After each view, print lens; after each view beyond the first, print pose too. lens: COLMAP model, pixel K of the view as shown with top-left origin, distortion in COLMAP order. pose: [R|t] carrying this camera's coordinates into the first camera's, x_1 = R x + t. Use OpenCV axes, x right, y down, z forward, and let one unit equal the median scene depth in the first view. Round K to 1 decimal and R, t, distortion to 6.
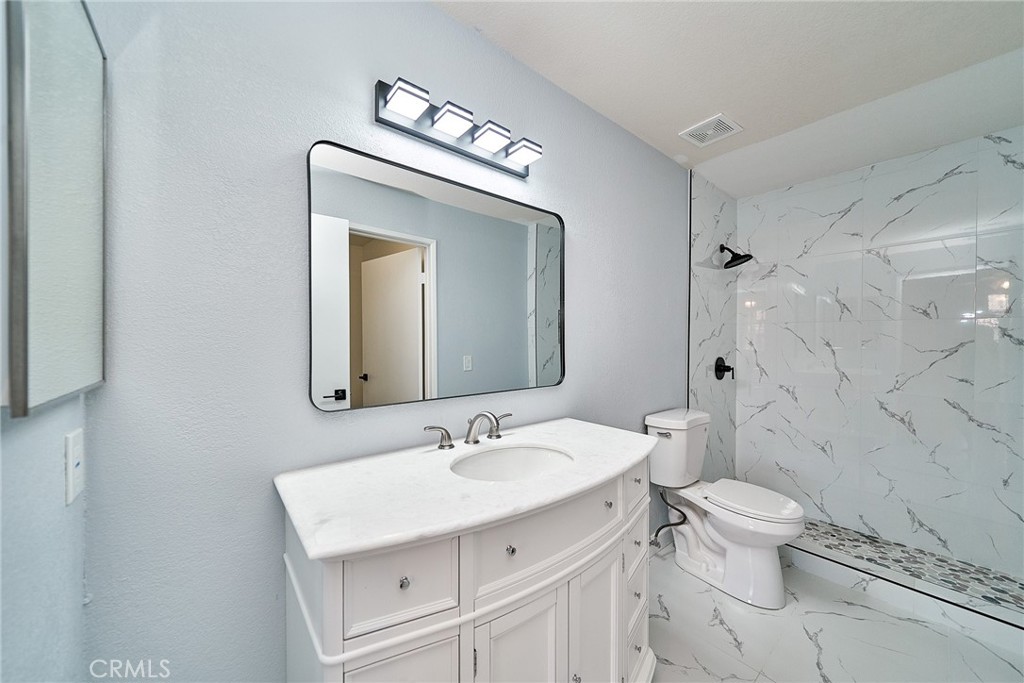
lens RADIAL K [[363.3, 0, 527.6], [0, 363.3, 339.3], [0, 0, 1]] dist [-0.000247, 0.000003]
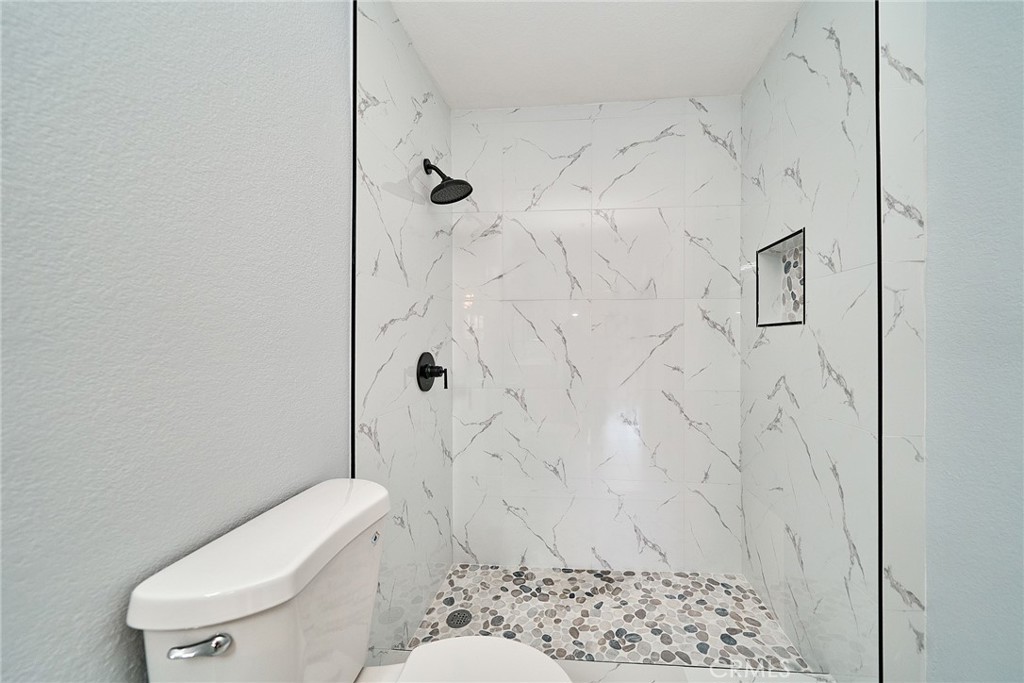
lens RADIAL K [[350.9, 0, 512.4], [0, 350.9, 336.1], [0, 0, 1]] dist [-0.000916, -0.000076]
pose [[0.782296, -0.007844, 0.622858, 0.312373], [0.008727, 0.999961, 0.001631, 0.025831], [-0.622846, 0.004160, 0.782333, 0.513403]]
